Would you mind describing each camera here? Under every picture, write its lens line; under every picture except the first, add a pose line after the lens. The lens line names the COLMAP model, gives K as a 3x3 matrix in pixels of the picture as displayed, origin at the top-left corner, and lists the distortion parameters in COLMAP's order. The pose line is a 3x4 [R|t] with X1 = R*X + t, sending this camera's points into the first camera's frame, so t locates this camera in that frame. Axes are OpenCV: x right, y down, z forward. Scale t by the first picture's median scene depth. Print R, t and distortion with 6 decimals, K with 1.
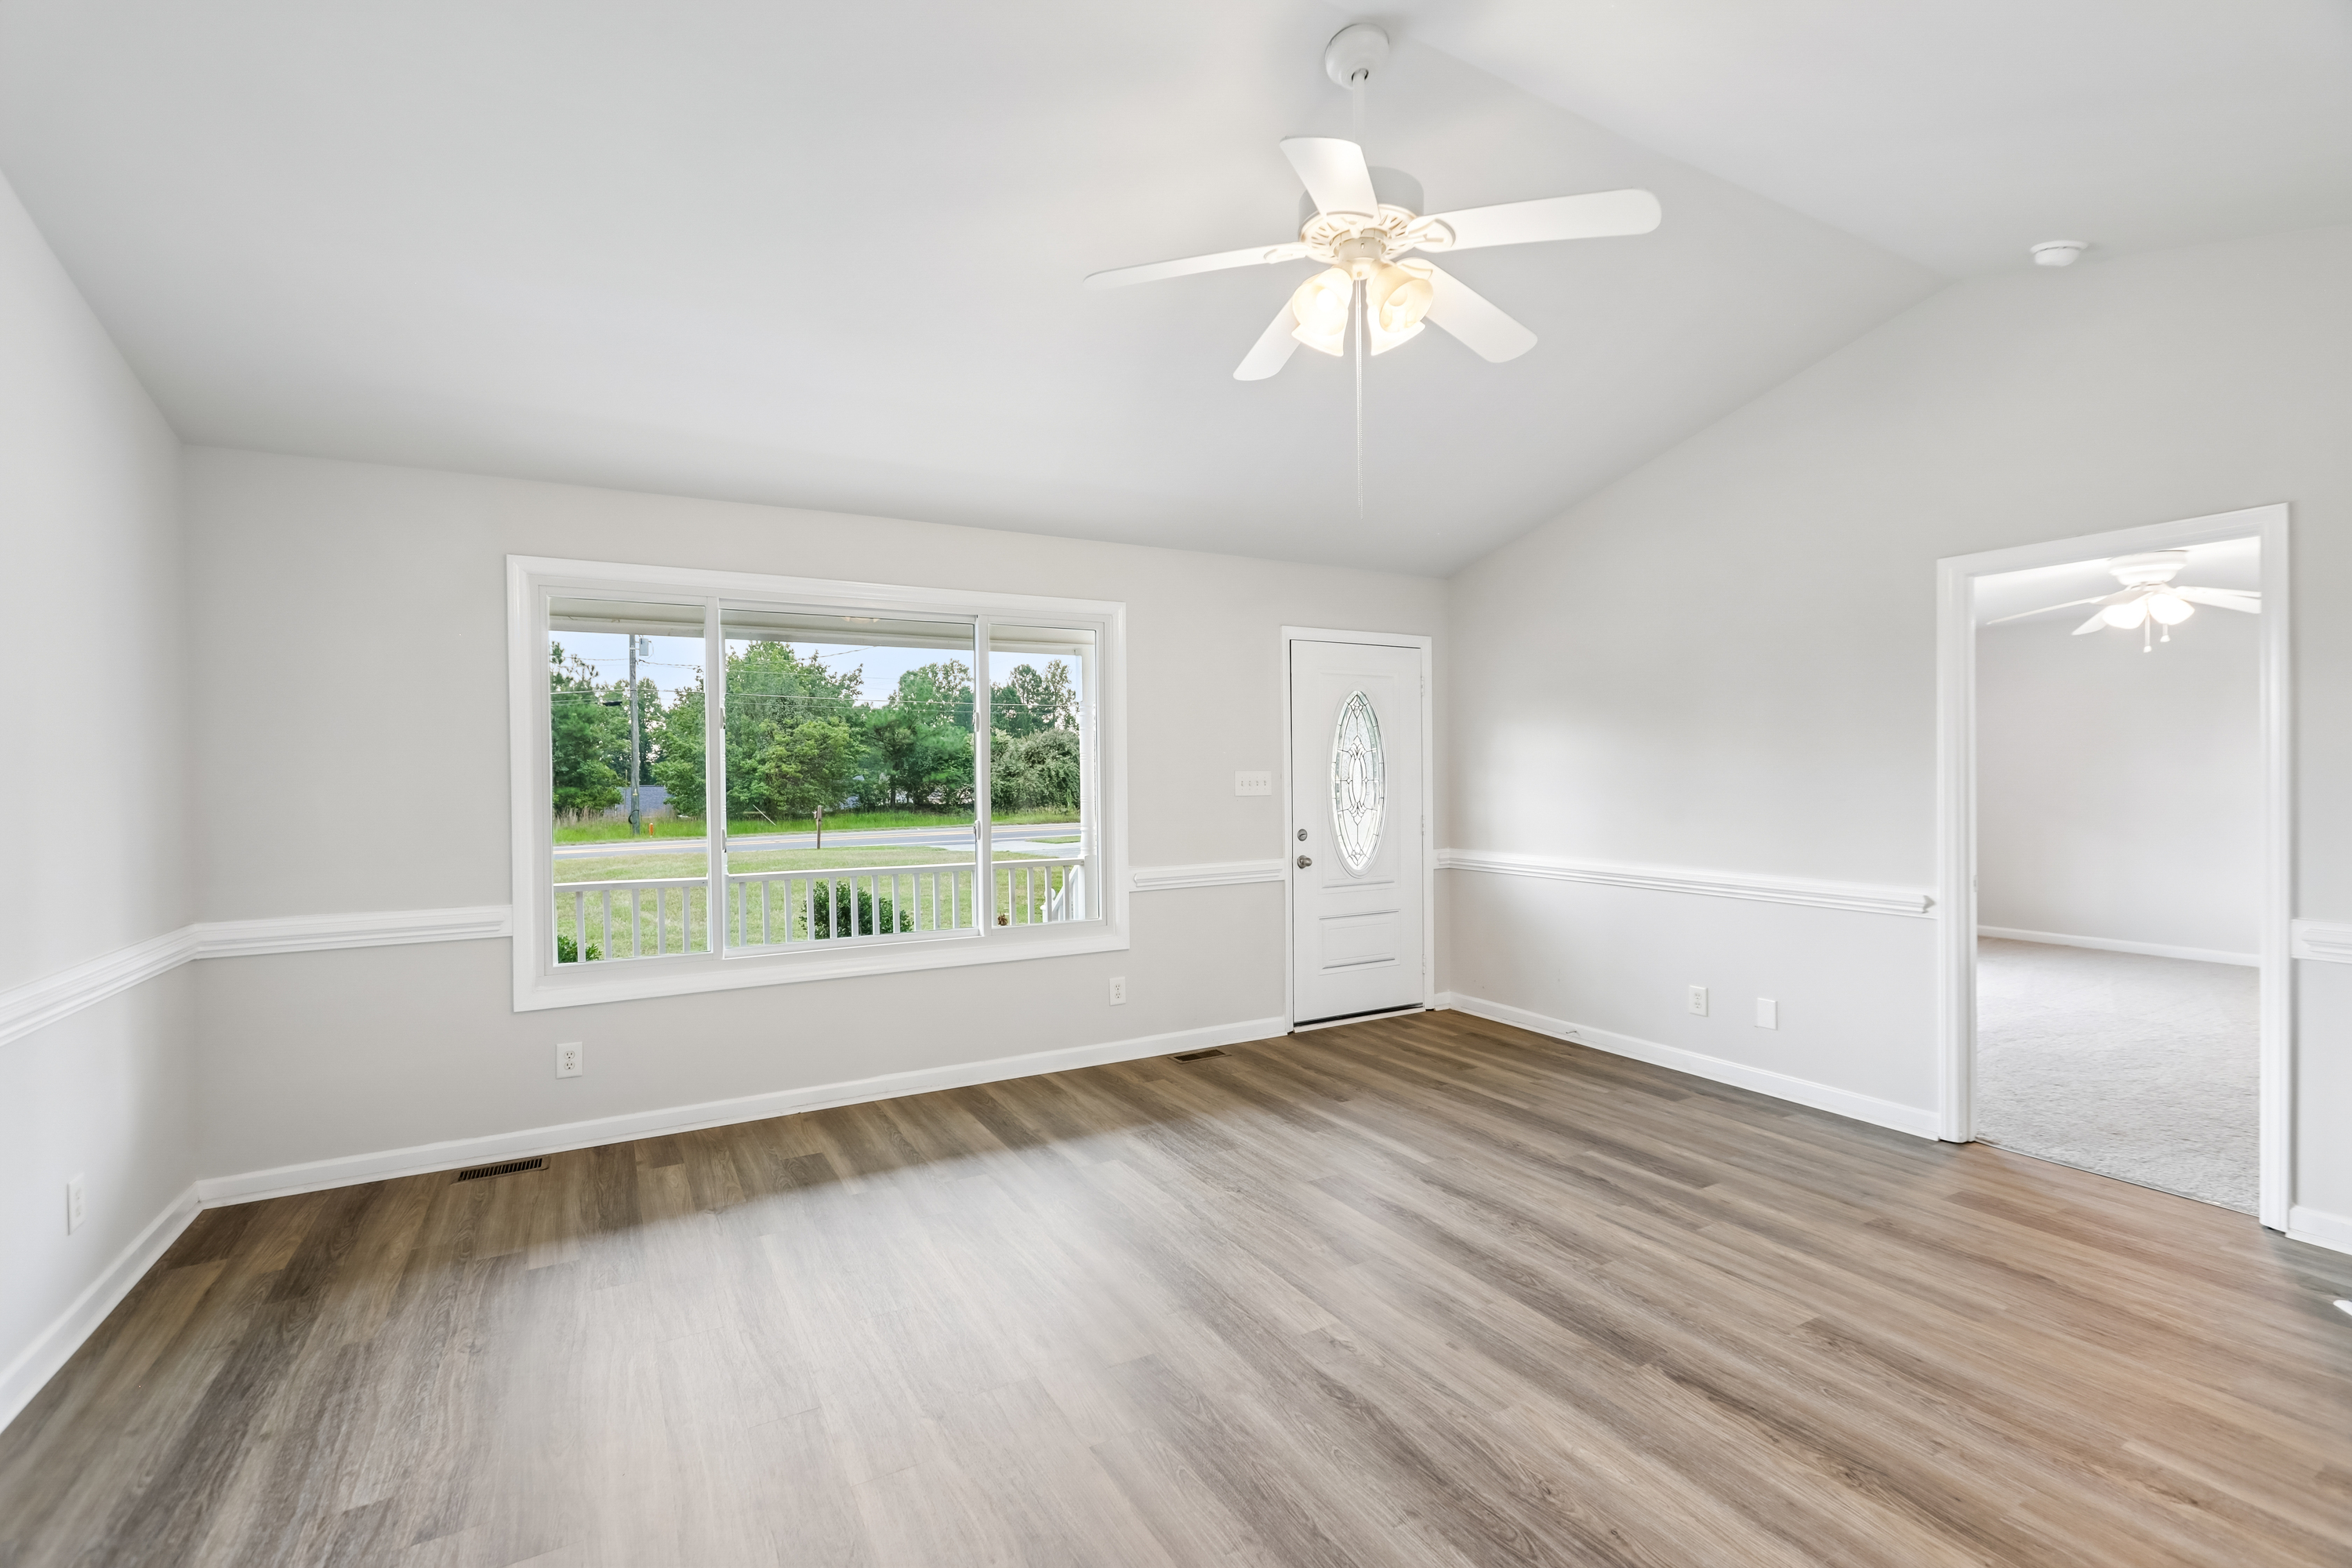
lens RADIAL K [[1027.9, 0, 1174.2], [0, 1027.9, 774.3], [0, 0, 1]] dist [-0.003752, 0.004491]
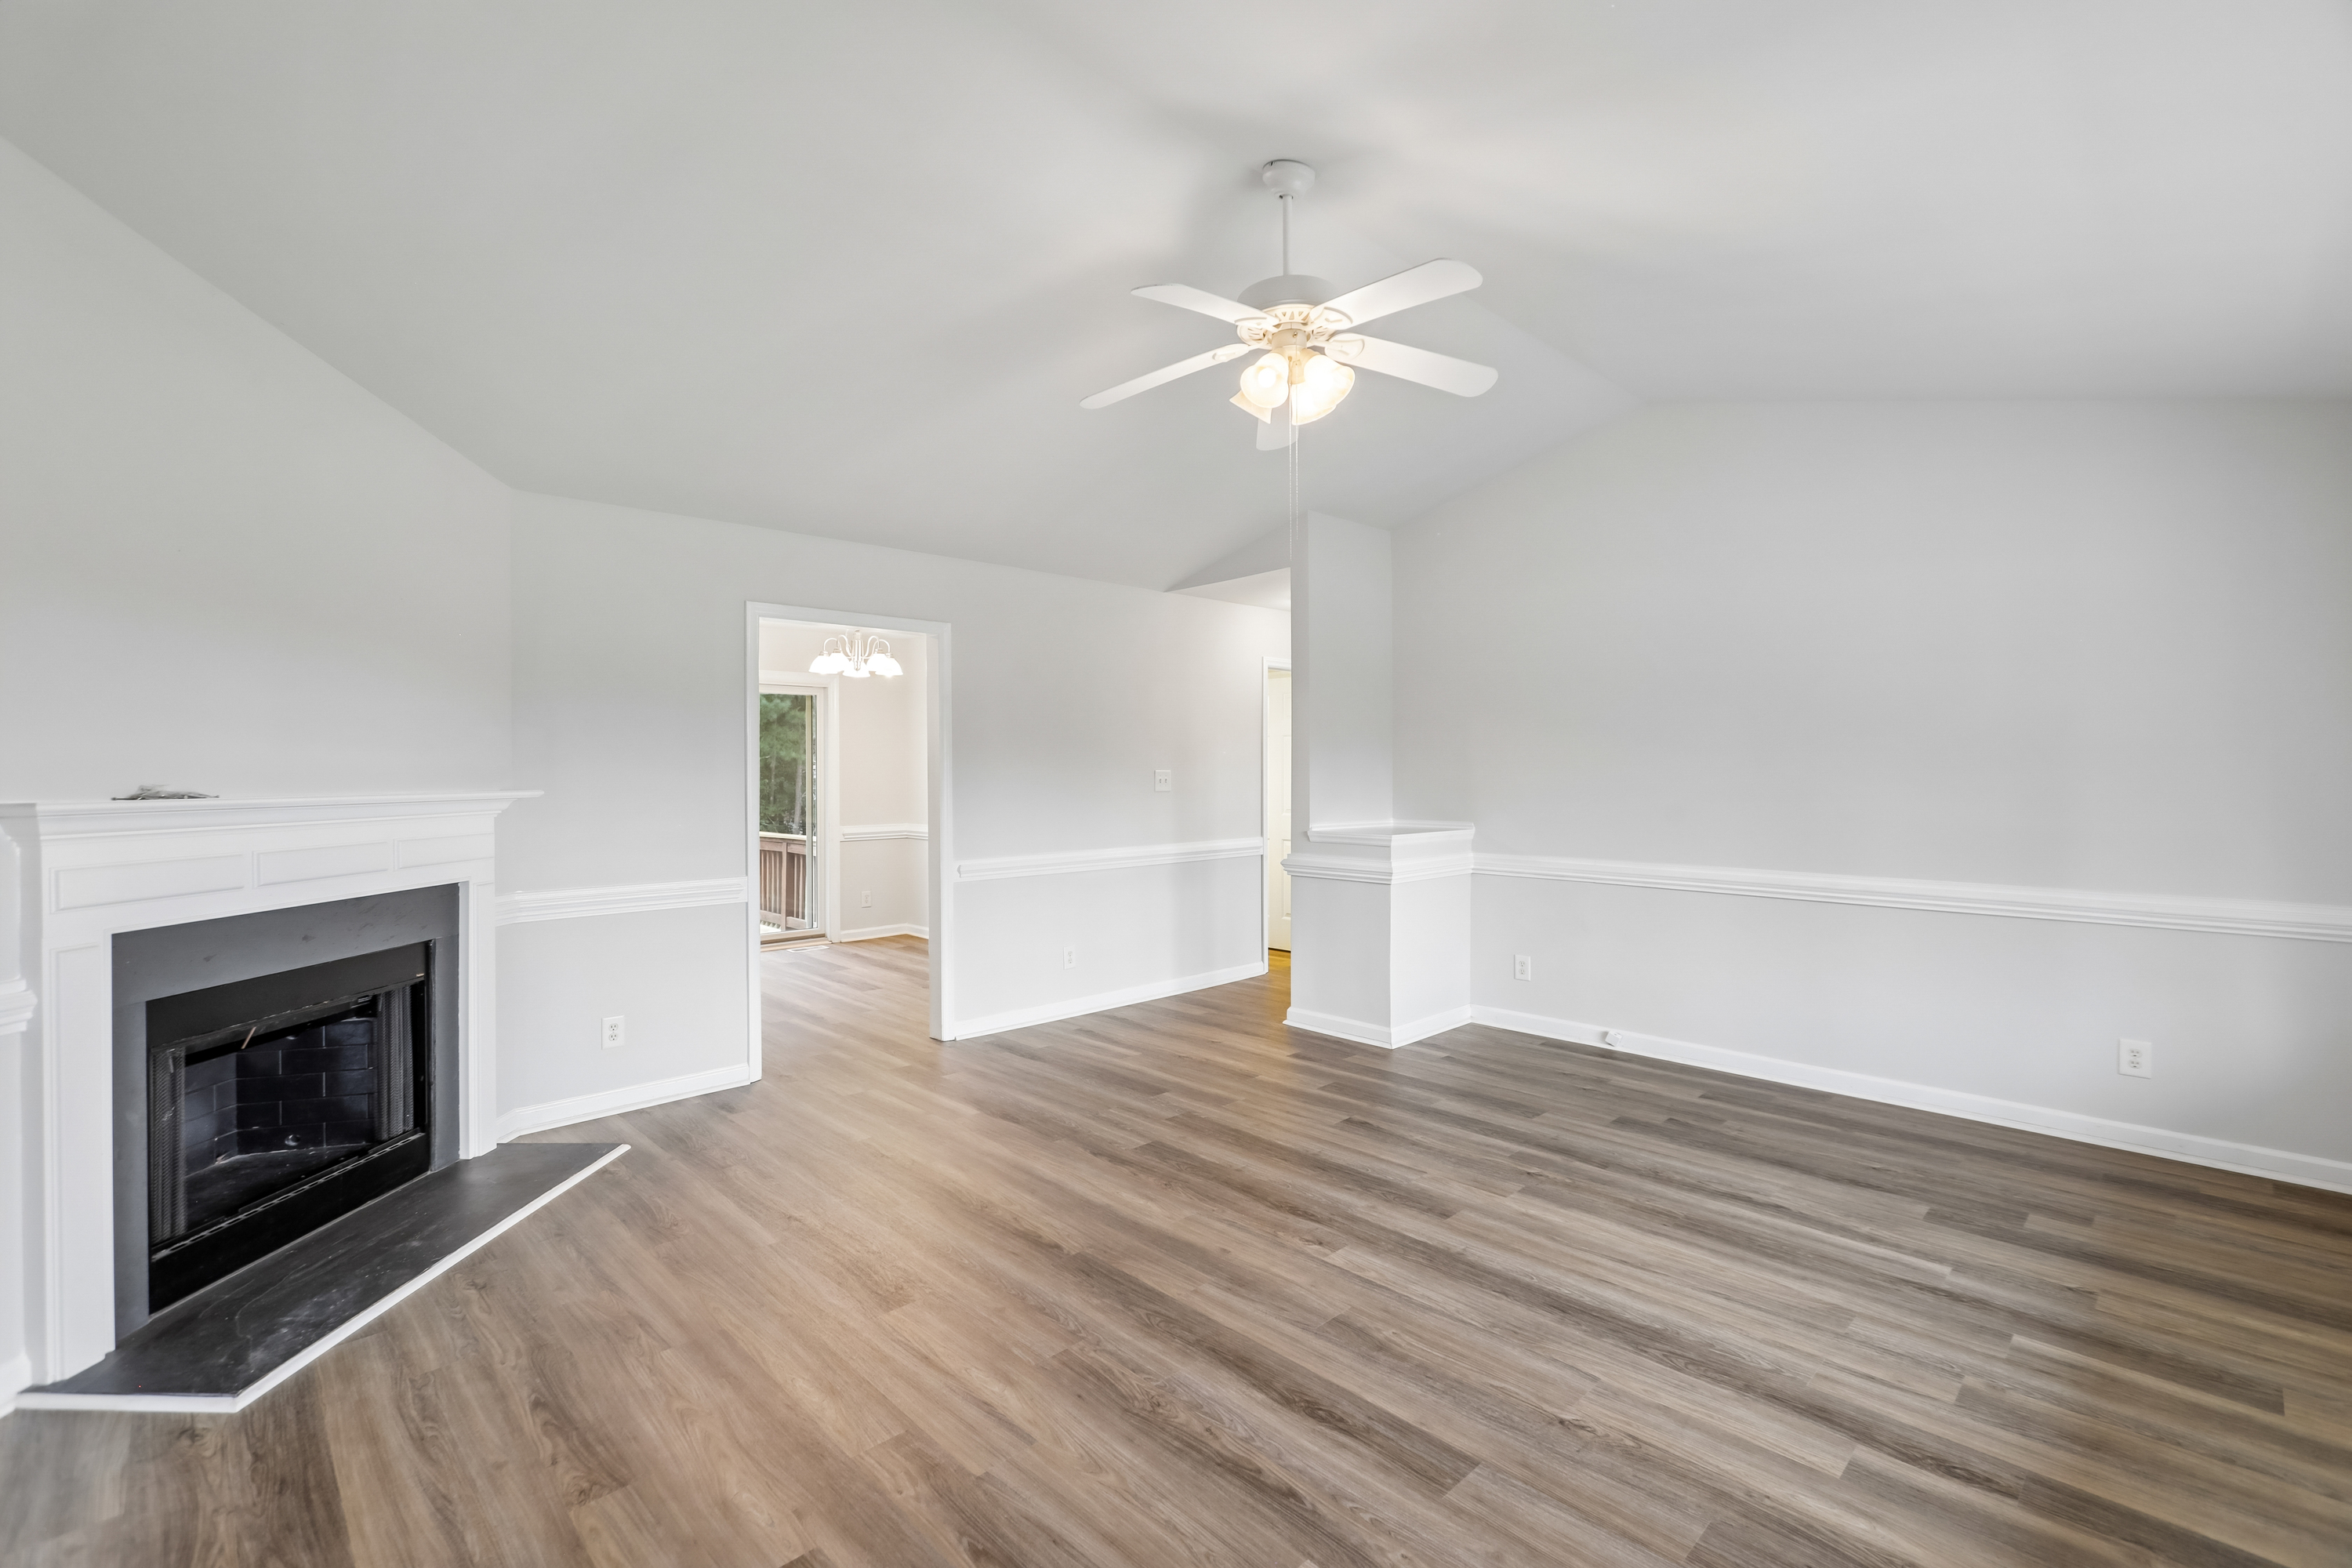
lens RADIAL K [[1027.9, 0, 1174.2], [0, 1027.9, 774.3], [0, 0, 1]] dist [-0.003752, 0.004491]
pose [[-0.967207, 0.011263, -0.253739, 0.556661], [0.009121, 0.999912, 0.009617, -0.010274], [0.253825, 0.006987, -0.967225, 1.901874]]
